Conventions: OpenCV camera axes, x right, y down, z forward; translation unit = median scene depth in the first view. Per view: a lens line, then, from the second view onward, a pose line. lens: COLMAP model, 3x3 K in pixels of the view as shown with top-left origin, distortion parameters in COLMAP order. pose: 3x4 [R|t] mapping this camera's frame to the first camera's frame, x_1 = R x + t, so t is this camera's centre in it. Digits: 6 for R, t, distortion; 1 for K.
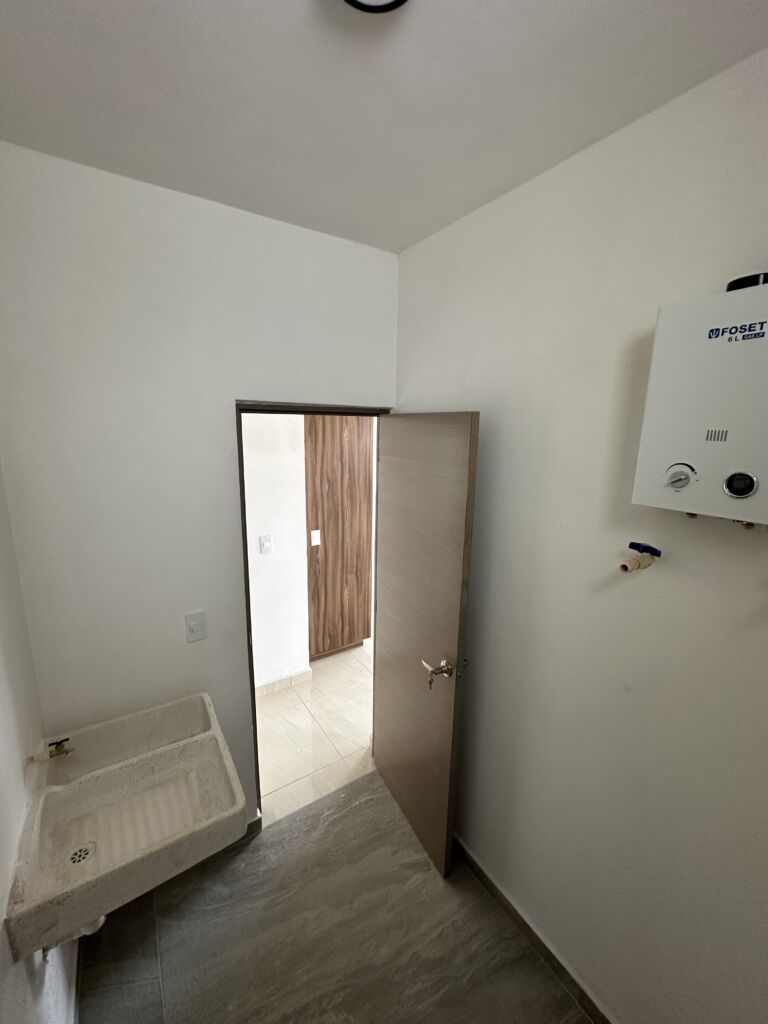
lens RADIAL K [[409.9, 0, 383.6], [0, 409.9, 509.6], [0, 0, 1]] dist [-0.001995, 0.000900]
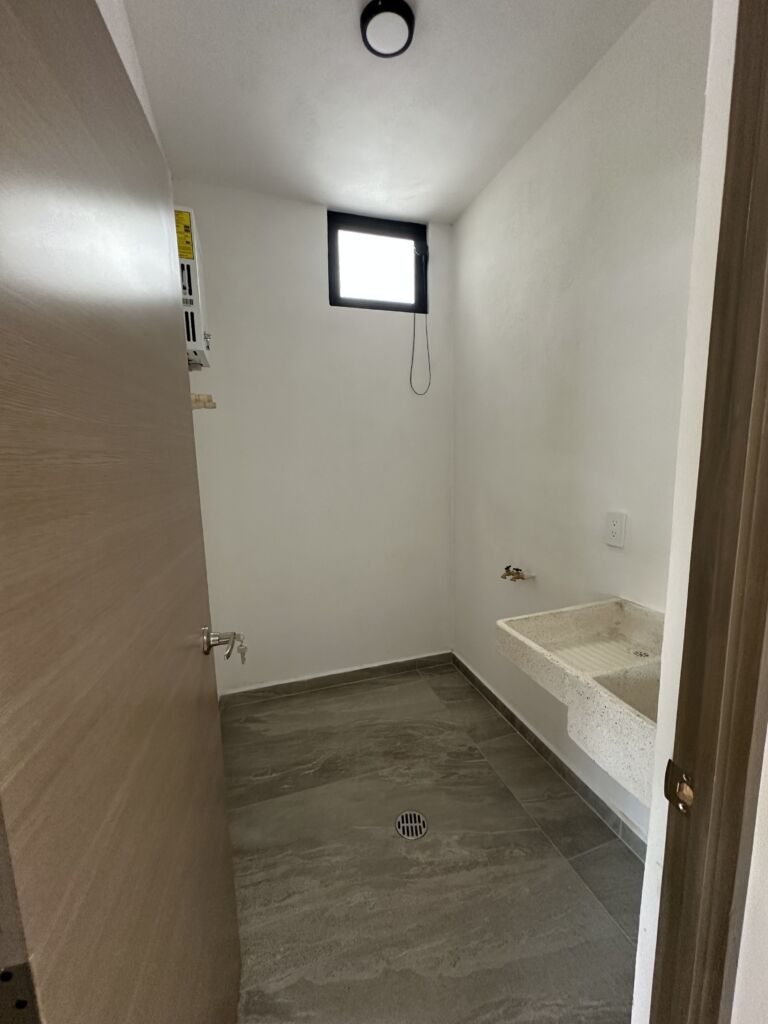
lens RADIAL K [[409.9, 0, 381.5], [0, 409.9, 513.1], [0, 0, 1]] dist [-0.001995, 0.000900]
pose [[-0.963922, -0.044135, 0.262502, -0.233298], [0.052356, 0.935460, 0.349533, 0.037916], [-0.260986, 0.350666, -0.899400, 1.479645]]
